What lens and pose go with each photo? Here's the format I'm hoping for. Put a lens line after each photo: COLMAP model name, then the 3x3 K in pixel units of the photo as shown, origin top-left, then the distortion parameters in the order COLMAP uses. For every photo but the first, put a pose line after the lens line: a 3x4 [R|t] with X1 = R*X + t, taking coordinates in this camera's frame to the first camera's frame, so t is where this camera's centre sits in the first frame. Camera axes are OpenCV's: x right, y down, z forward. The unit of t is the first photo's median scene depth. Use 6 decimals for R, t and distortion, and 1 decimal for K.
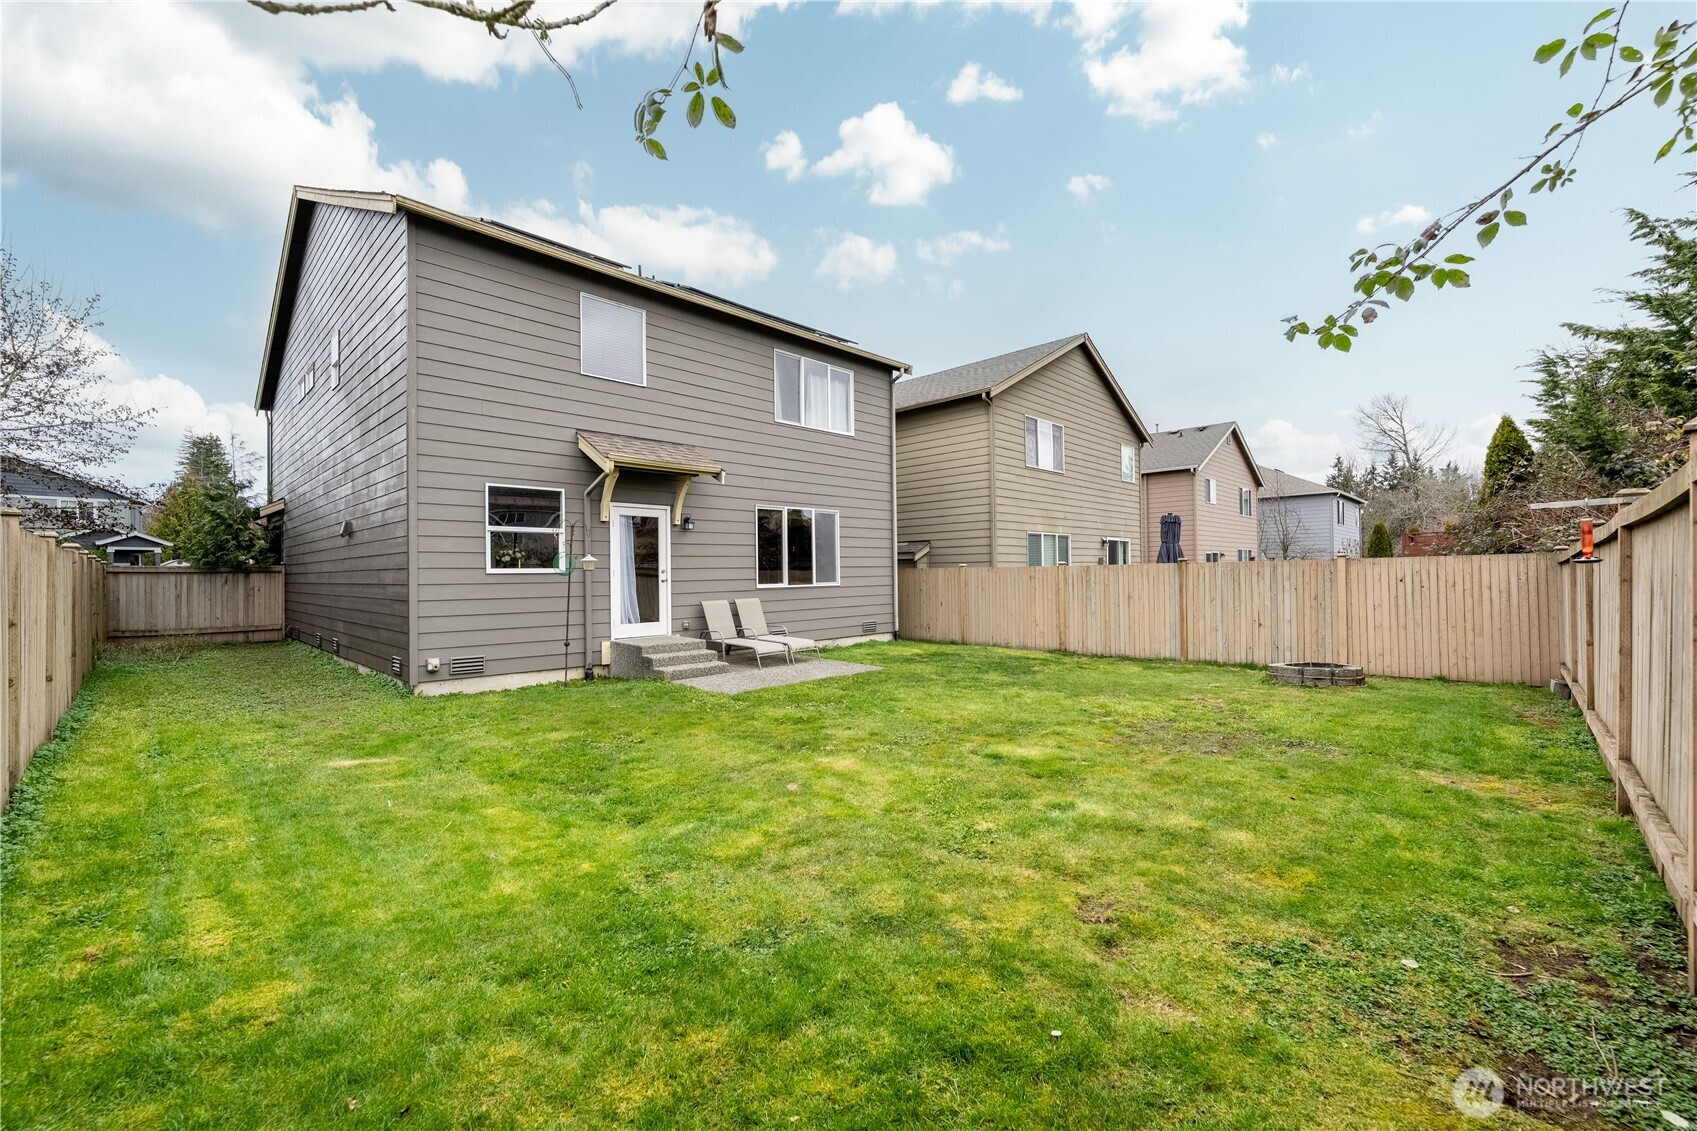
lens RADIAL K [[687.4, 0, 823.8], [0, 687.4, 569.1], [0, 0, 1]] dist [0.001363, 0.000127]
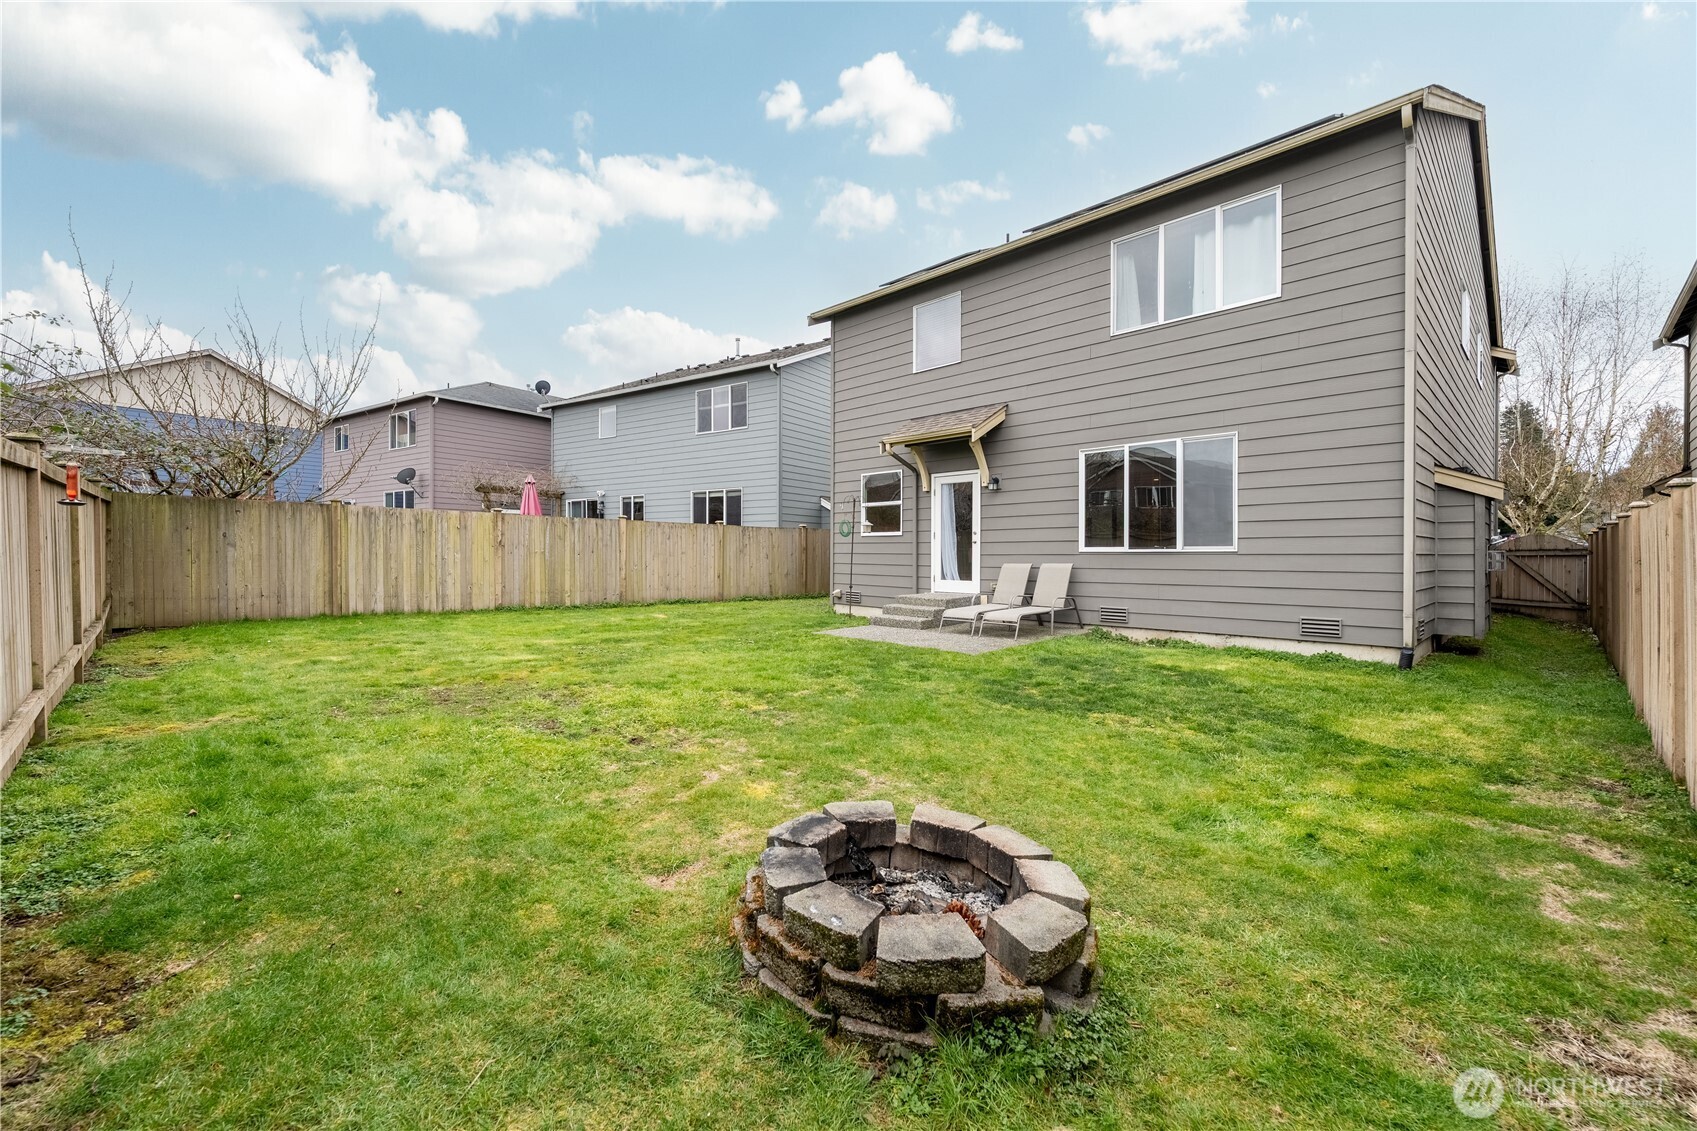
lens RADIAL K [[687.4, 0, 838.6], [0, 687.4, 558.7], [0, 0, 1]] dist [0.001363, 0.000127]
pose [[-0.009072, 0.023811, -0.999675, 0.712375], [0.007084, 0.999693, 0.023747, 0.013937], [0.999934, -0.006867, -0.009237, 0.703827]]
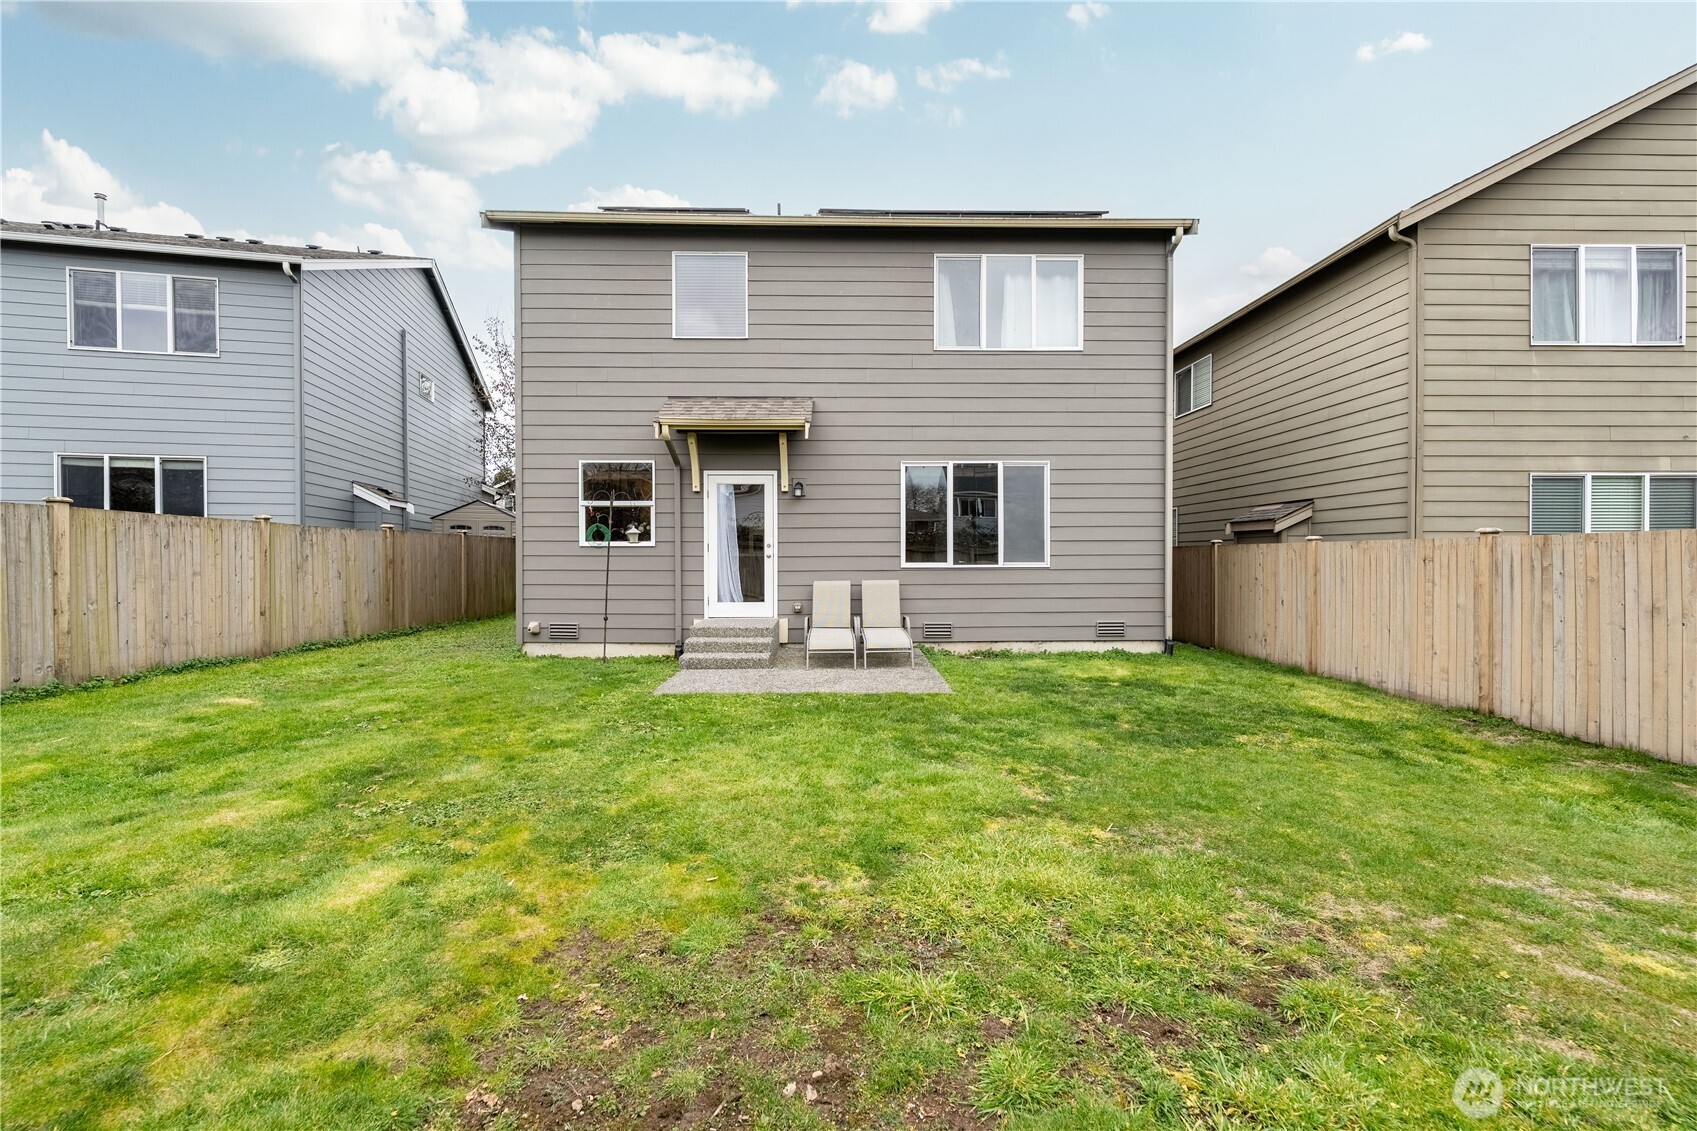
lens RADIAL K [[687.4, 0, 847.8], [0, 687.4, 565.3], [0, 0, 1]] dist [0.001363, 0.000127]
pose [[0.726270, 0.023175, -0.687018, 0.392113], [-0.004091, 0.999560, 0.029393, 0.002147], [0.687397, -0.018537, 0.726045, 0.375561]]
